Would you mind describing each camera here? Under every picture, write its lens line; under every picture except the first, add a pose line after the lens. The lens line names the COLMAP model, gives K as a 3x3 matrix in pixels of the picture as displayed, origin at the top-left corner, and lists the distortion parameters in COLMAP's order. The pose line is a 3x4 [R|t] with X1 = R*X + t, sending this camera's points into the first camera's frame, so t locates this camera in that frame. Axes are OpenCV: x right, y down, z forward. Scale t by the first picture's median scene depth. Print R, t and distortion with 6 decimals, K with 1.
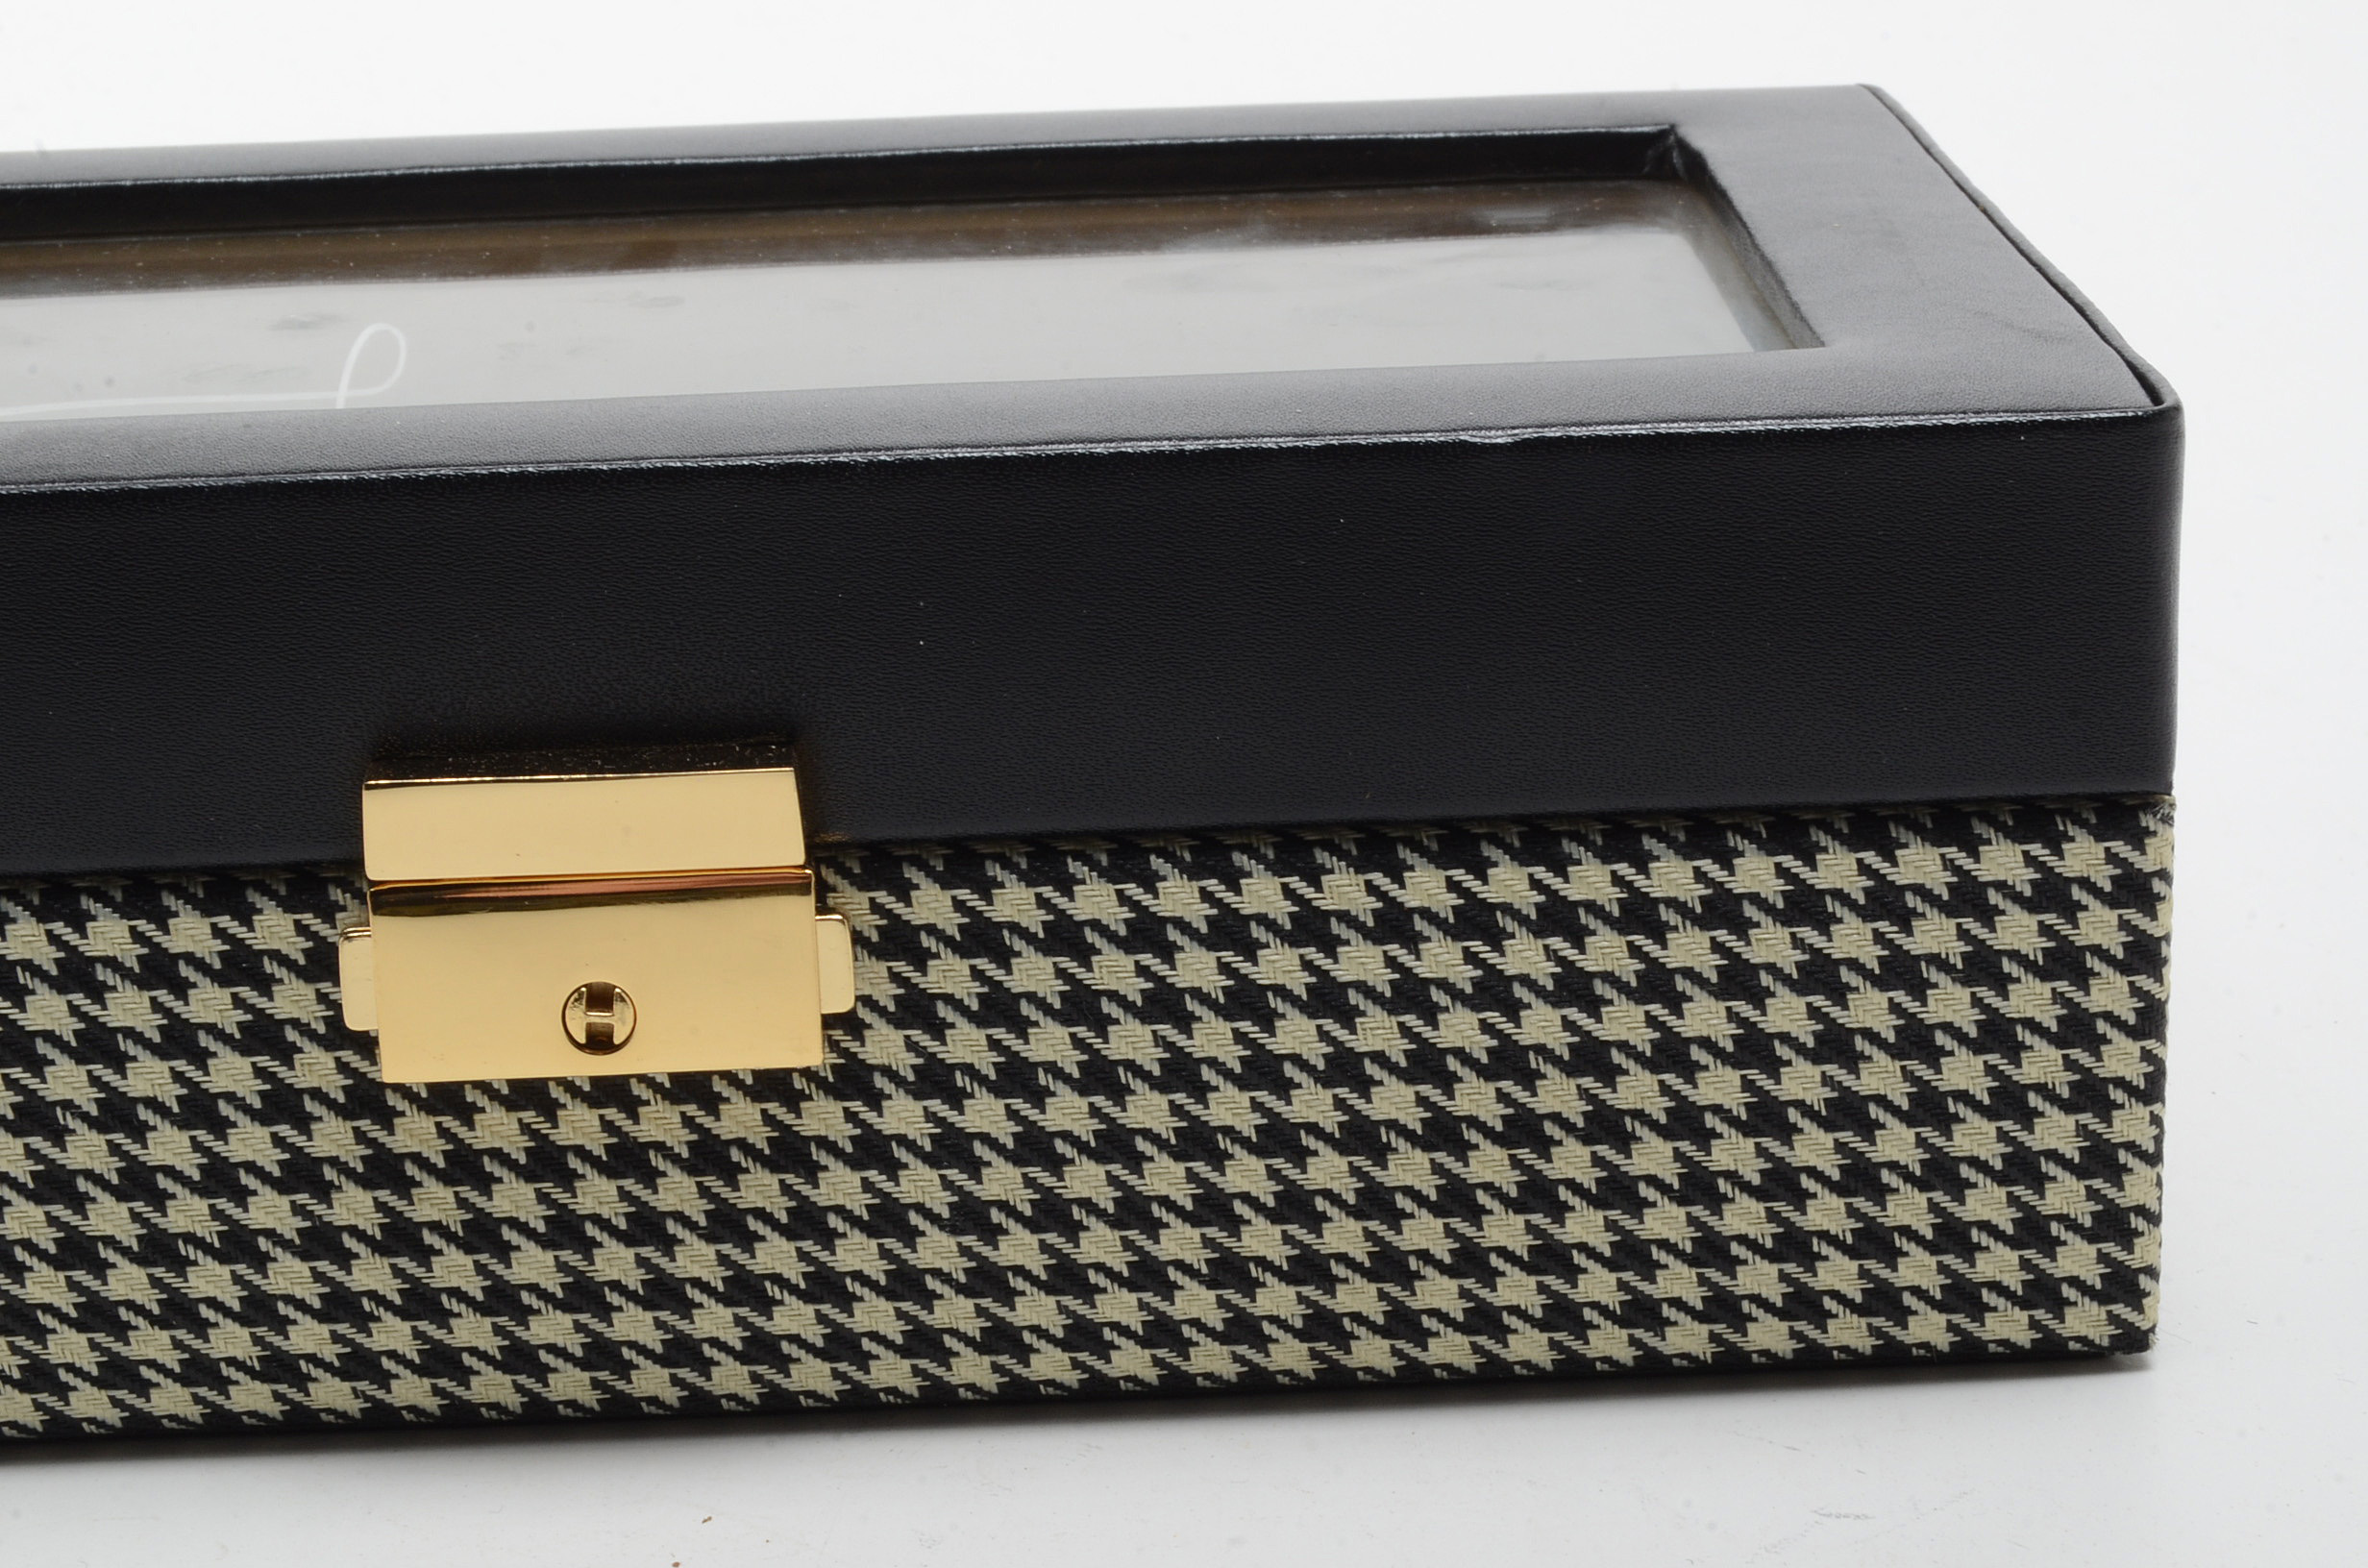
lens RADIAL K [[5060.4, 0, 1184.0], [0, 5060.4, 784.0], [0, 0, 1]] dist [-0.051740, 0.222212]
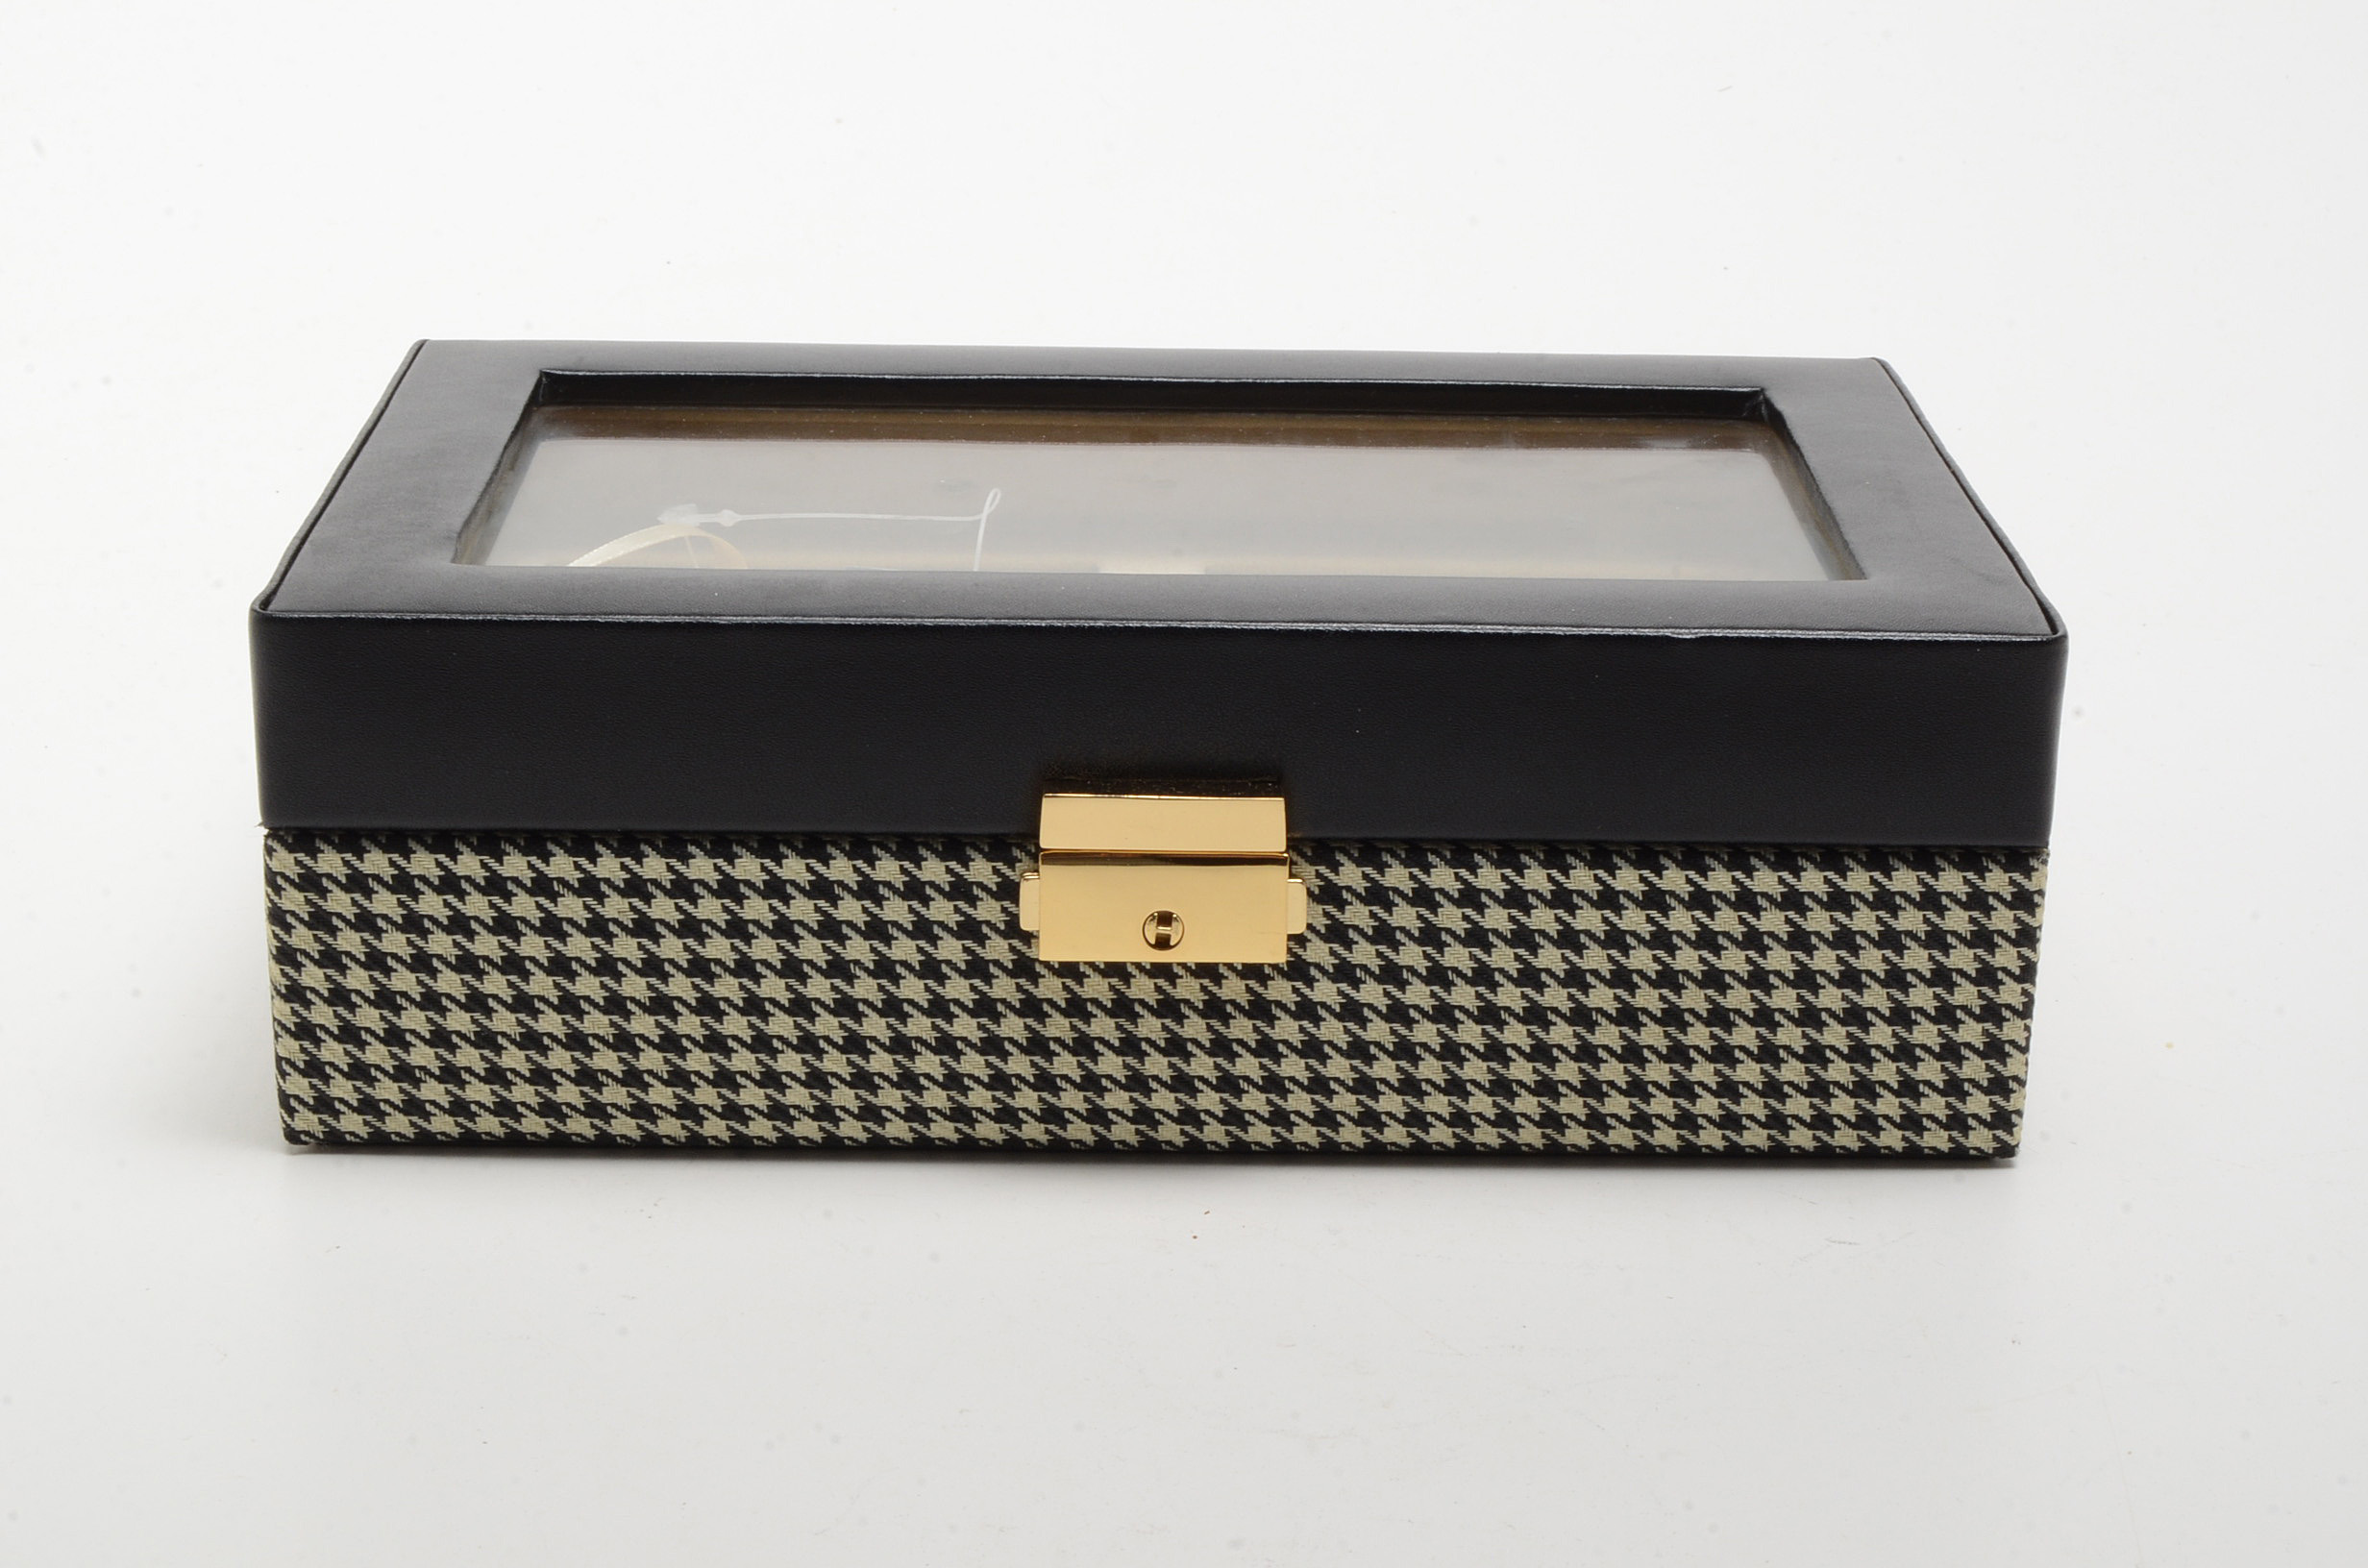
lens RADIAL K [[4346.9, 0, 1184.0], [0, 4346.9, 784.0], [0, 0, 1]] dist [-0.053824, -0.045698]
pose [[0.998620, 0.051643, 0.009579, -0.123283], [-0.052070, 0.997312, 0.051556, -0.082998], [-0.006891, -0.051984, 0.998624, -0.518042]]
